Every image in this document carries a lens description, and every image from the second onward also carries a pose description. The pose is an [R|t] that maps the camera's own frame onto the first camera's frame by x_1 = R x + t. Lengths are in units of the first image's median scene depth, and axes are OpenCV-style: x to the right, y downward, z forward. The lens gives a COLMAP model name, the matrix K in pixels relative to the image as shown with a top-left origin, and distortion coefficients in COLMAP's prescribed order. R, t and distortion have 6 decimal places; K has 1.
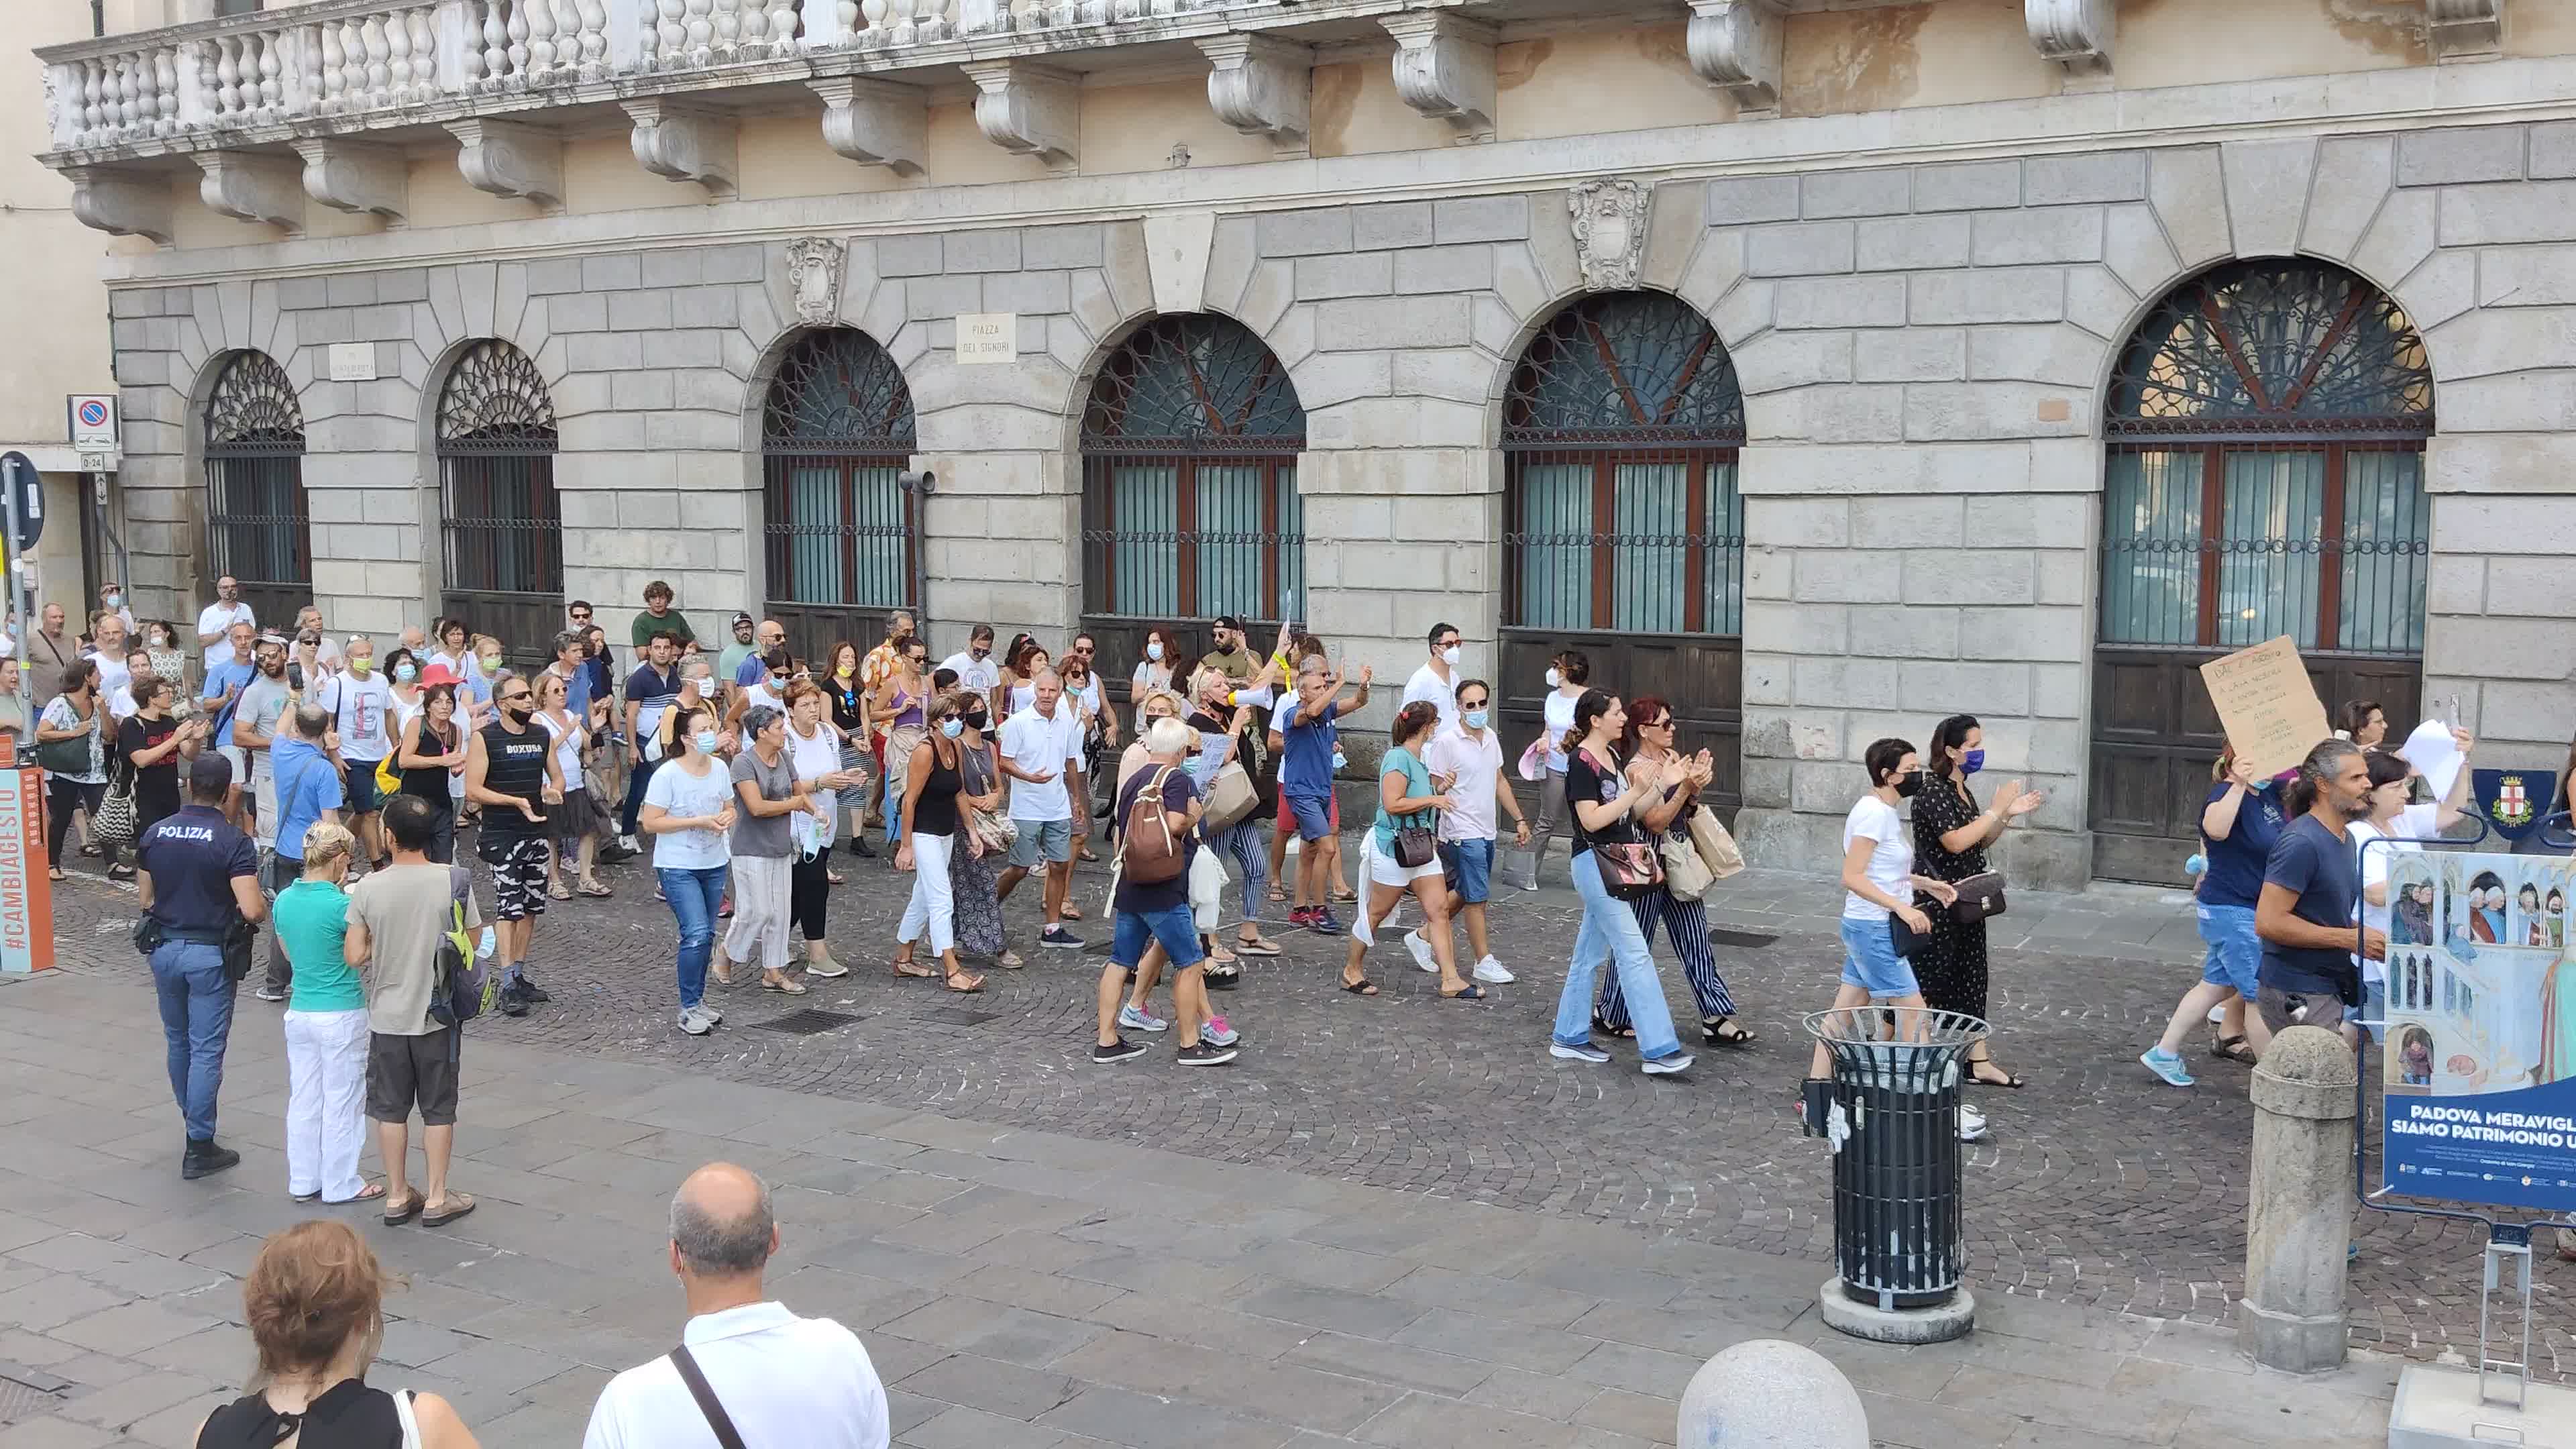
lens RADIAL K [[2385.1, 0, 1288.0], [0, 2385.1, 724.5], [0, 0, 1]] dist [0.065924, -0.183747]
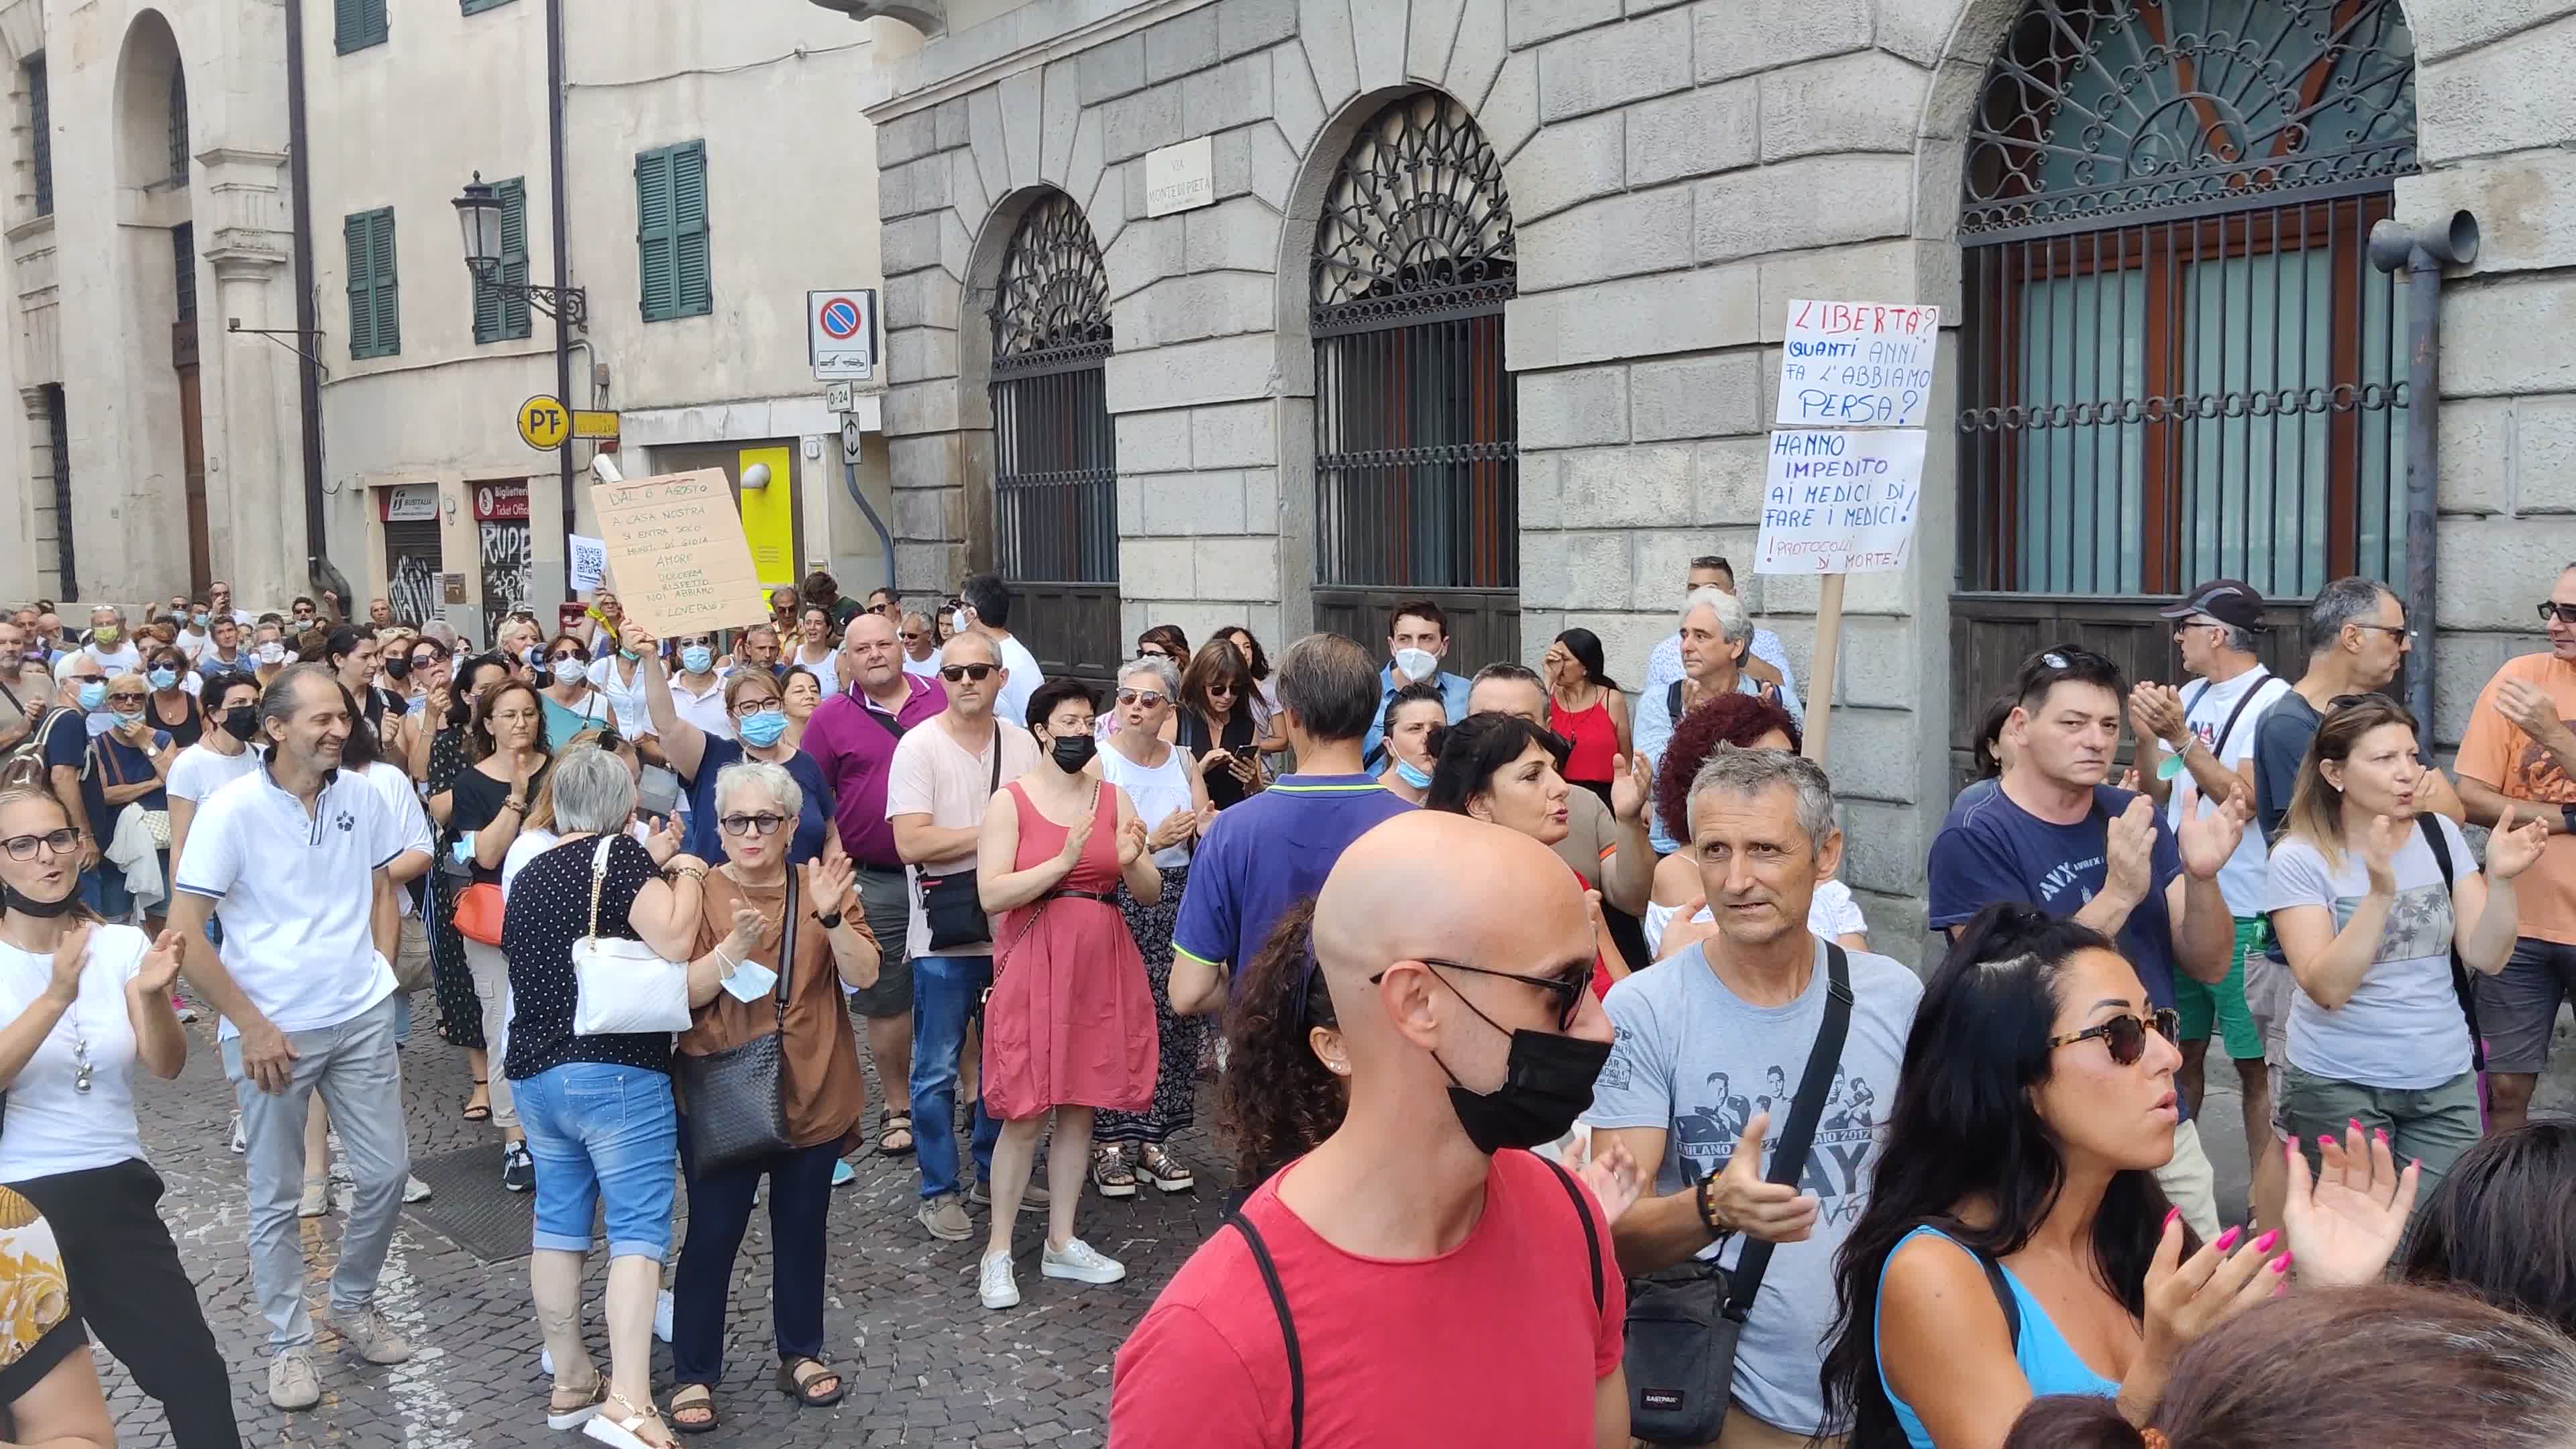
lens RADIAL K [[2348.9, 0, 1288.0], [0, 2348.9, 724.5], [0, 0, 1]] dist [0.082503, -0.279924]
pose [[0.910998, 0.022026, -0.411822, -0.141777], [-0.034442, 0.999148, -0.022749, -0.012975], [0.410970, 0.034908, 0.910980, 0.527178]]
